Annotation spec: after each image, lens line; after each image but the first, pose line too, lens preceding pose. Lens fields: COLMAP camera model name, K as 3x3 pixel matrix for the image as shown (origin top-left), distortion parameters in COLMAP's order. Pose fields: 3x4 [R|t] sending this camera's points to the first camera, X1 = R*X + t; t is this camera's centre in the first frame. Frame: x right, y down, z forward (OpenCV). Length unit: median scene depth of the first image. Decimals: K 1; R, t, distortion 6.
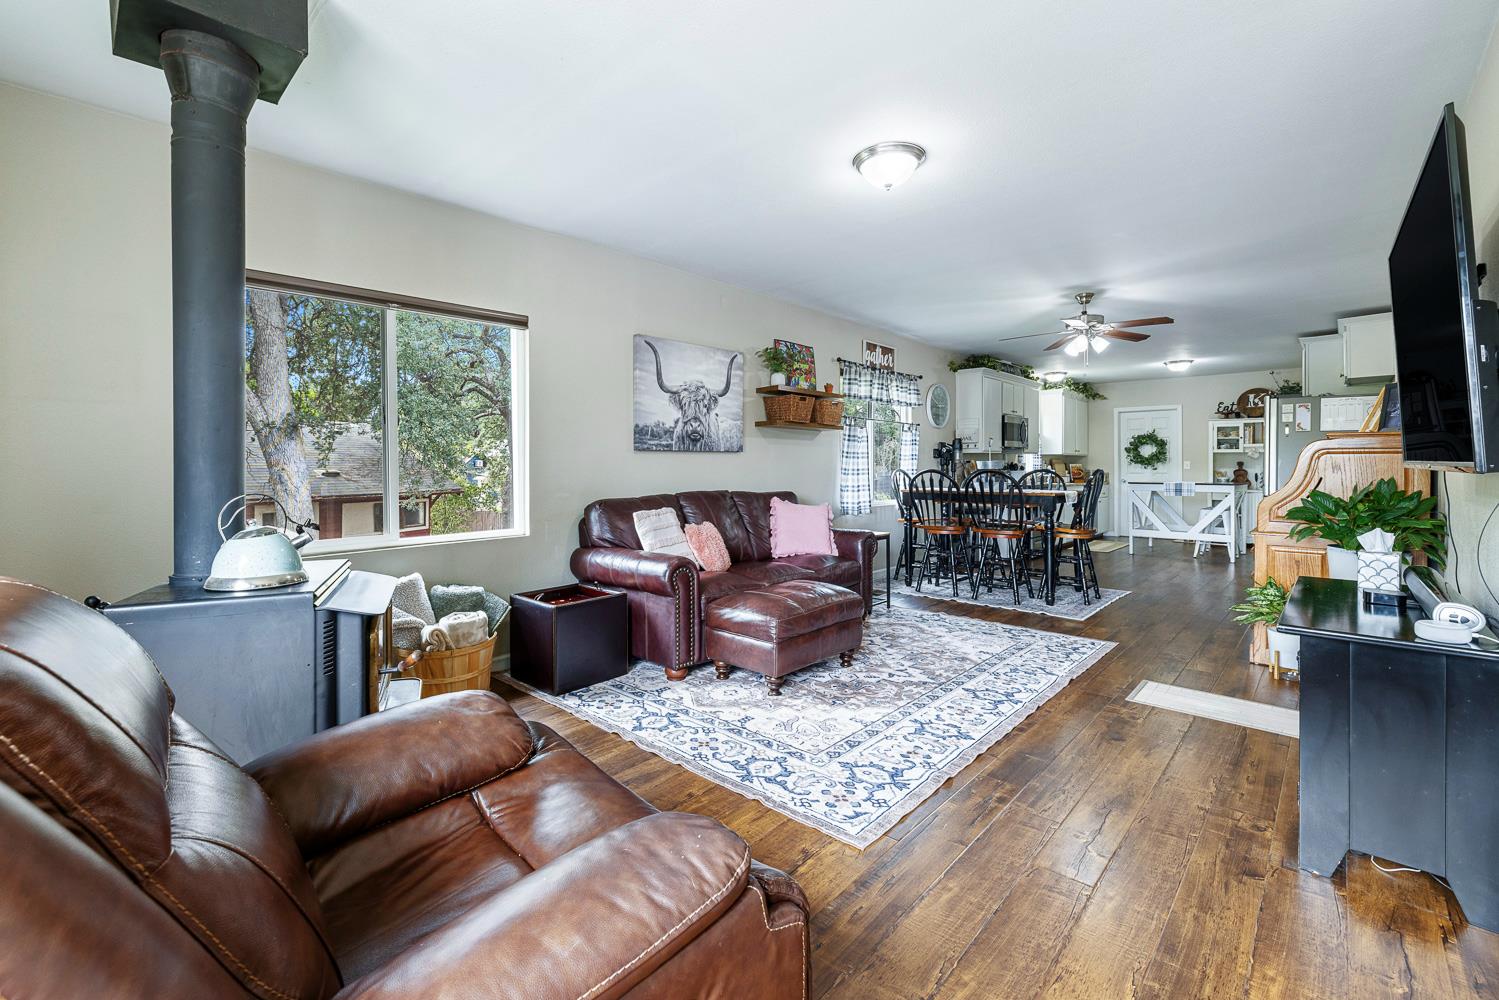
lens RADIAL K [[633.7, 0, 755.3], [0, 633.7, 467.2], [0, 0, 1]] dist [0.005788, -0.001127]
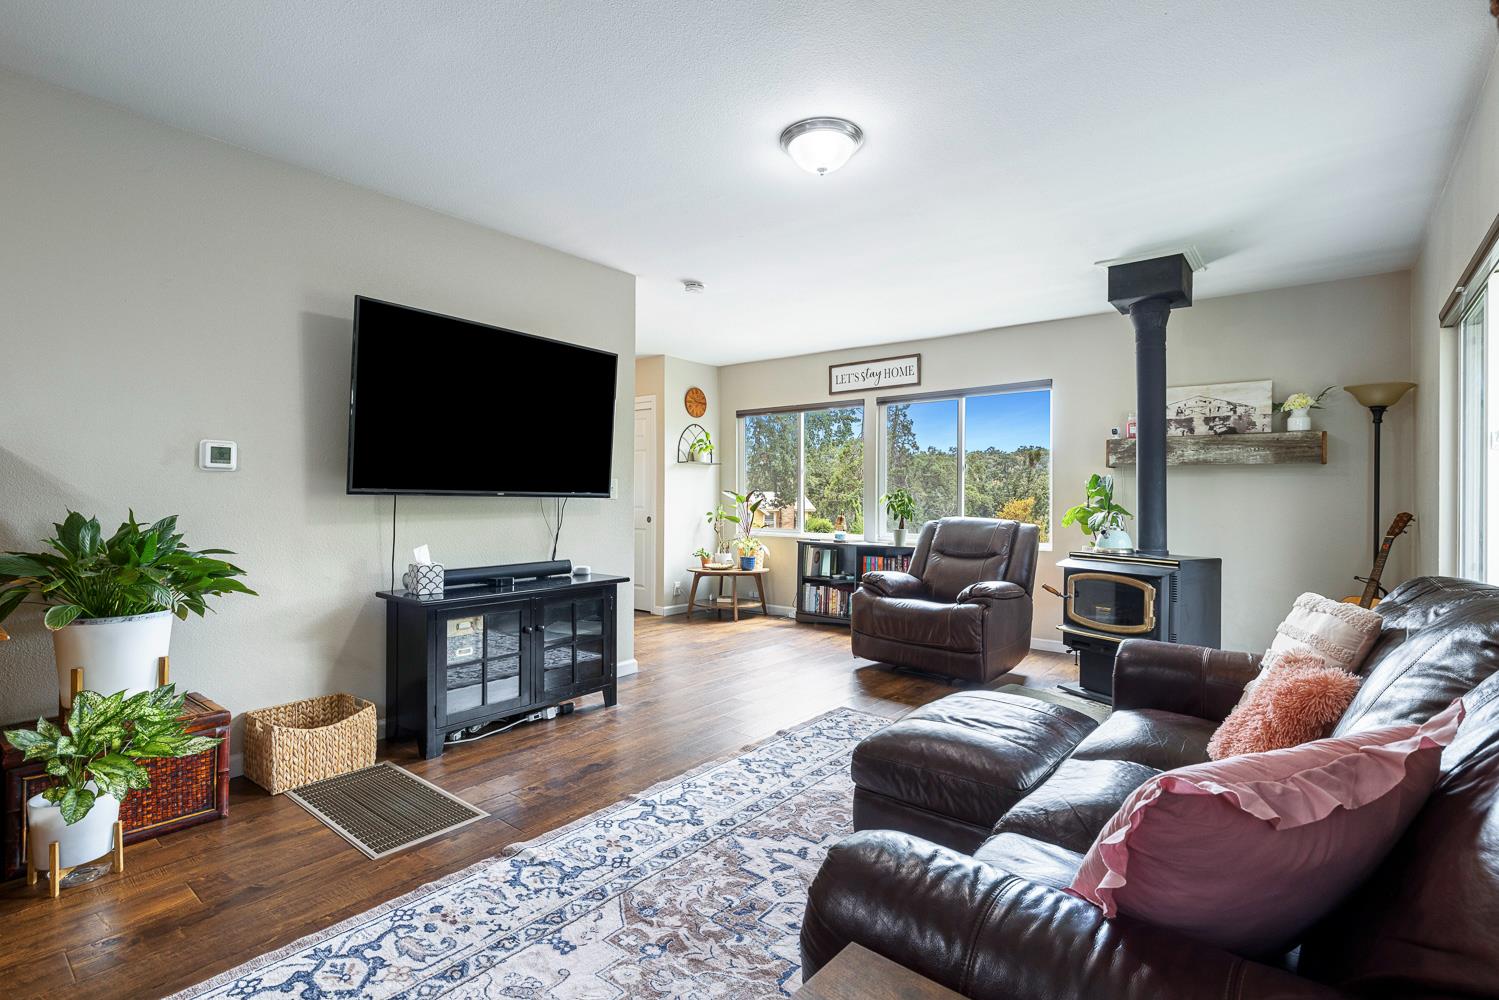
lens RADIAL K [[700.3, 0, 747.7], [0, 700.3, 476.5], [0, 0, 1]] dist [-0.003547, -0.000143]
pose [[-0.998490, -0.008021, -0.054351, 0.290964], [-0.006548, 0.999608, -0.027234, -0.001622], [0.054548, -0.026837, -0.998150, 1.584784]]
